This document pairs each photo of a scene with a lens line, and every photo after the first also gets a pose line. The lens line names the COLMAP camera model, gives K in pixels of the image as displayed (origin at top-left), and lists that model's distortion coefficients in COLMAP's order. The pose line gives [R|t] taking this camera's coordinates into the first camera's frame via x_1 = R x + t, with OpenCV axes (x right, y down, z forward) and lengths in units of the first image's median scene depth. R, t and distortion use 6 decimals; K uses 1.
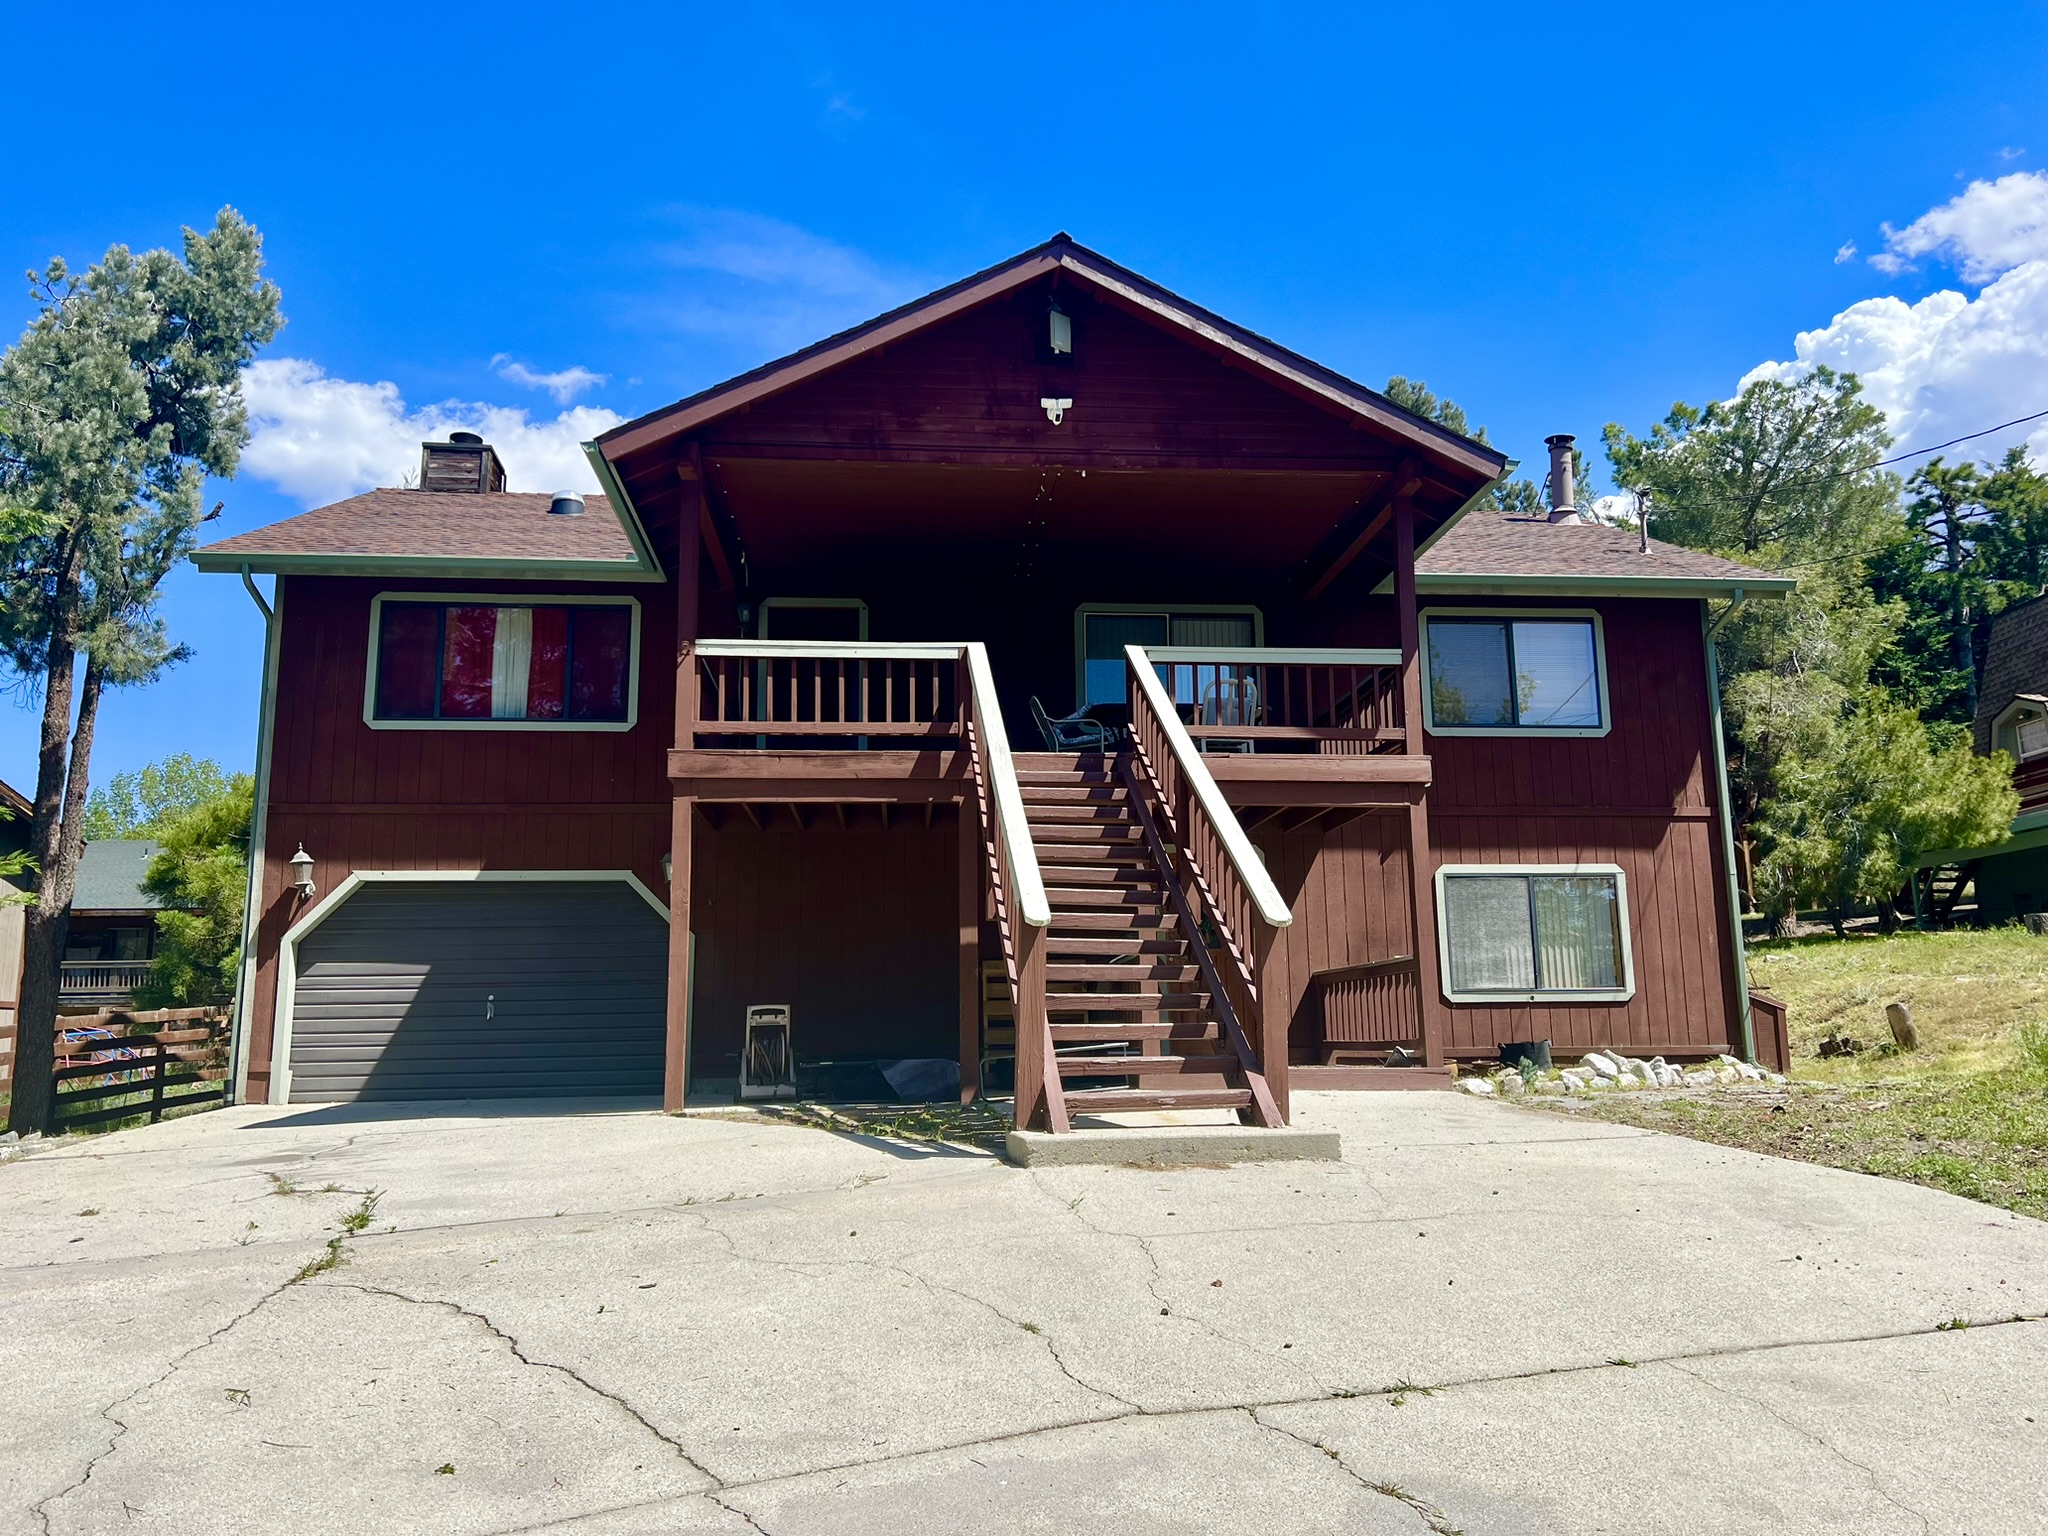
lens RADIAL K [[1577.2, 0, 1038.7], [0, 1577.2, 769.7], [0, 0, 1]] dist [0.070102, -0.076776]
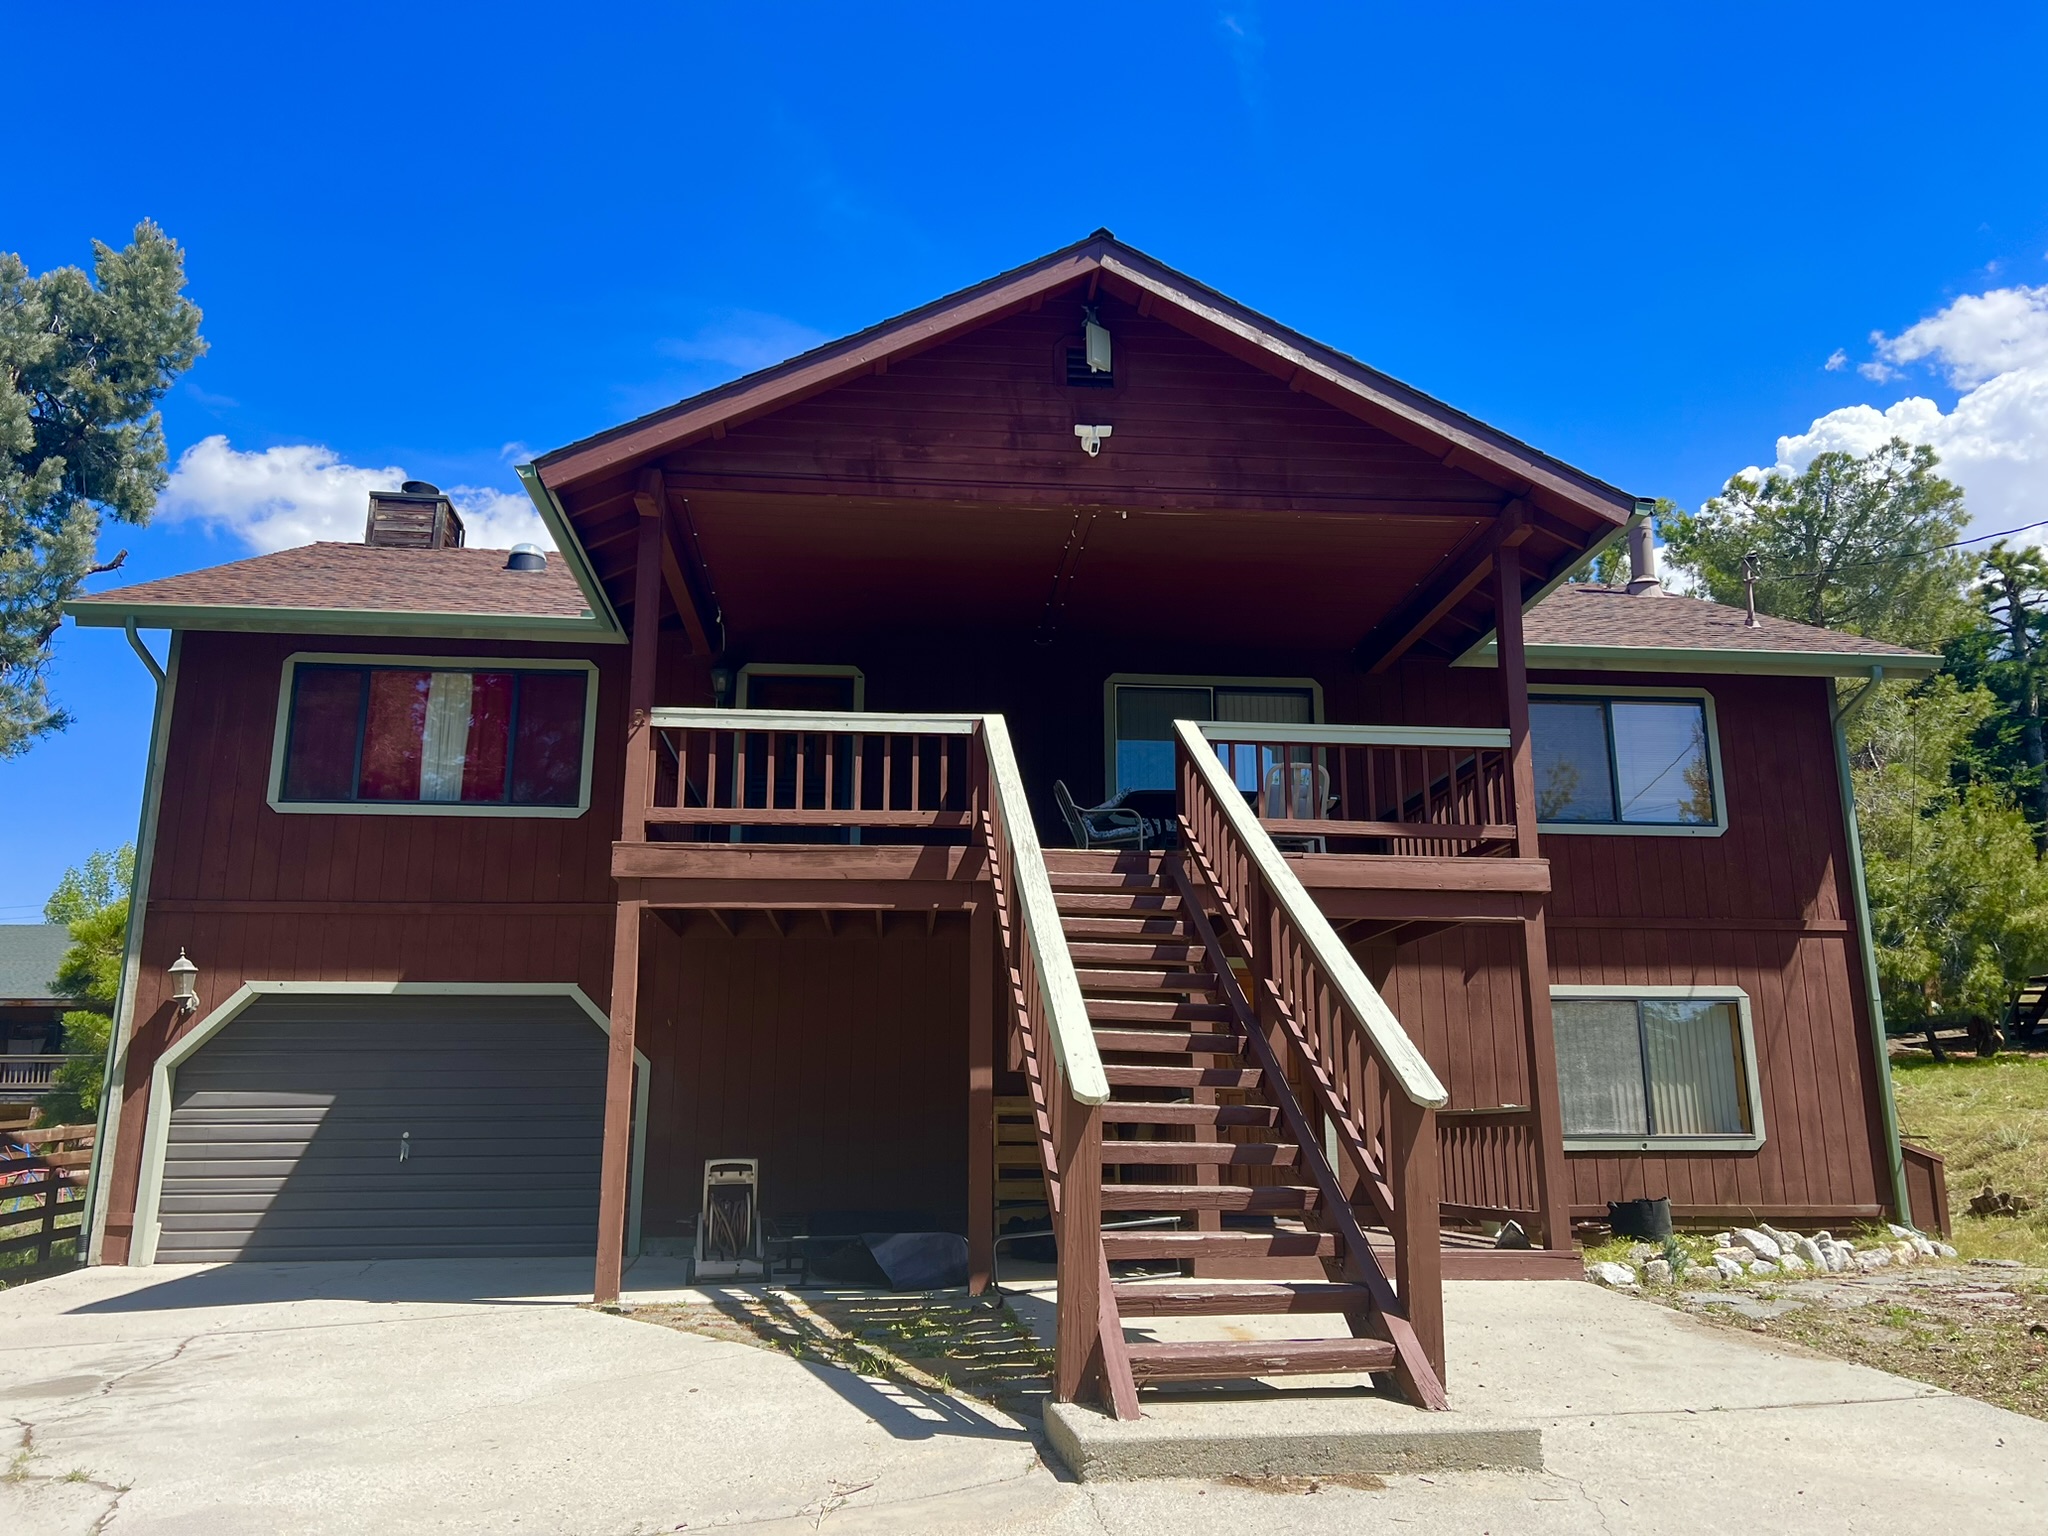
lens RADIAL K [[1577.2, 0, 1038.7], [0, 1577.2, 769.7], [0, 0, 1]] dist [0.070102, -0.076776]
pose [[0.999944, 0.010484, 0.001372, -0.014965], [-0.010394, 0.998462, -0.054451, -0.006497], [-0.001941, 0.054433, 0.998516, 0.157684]]
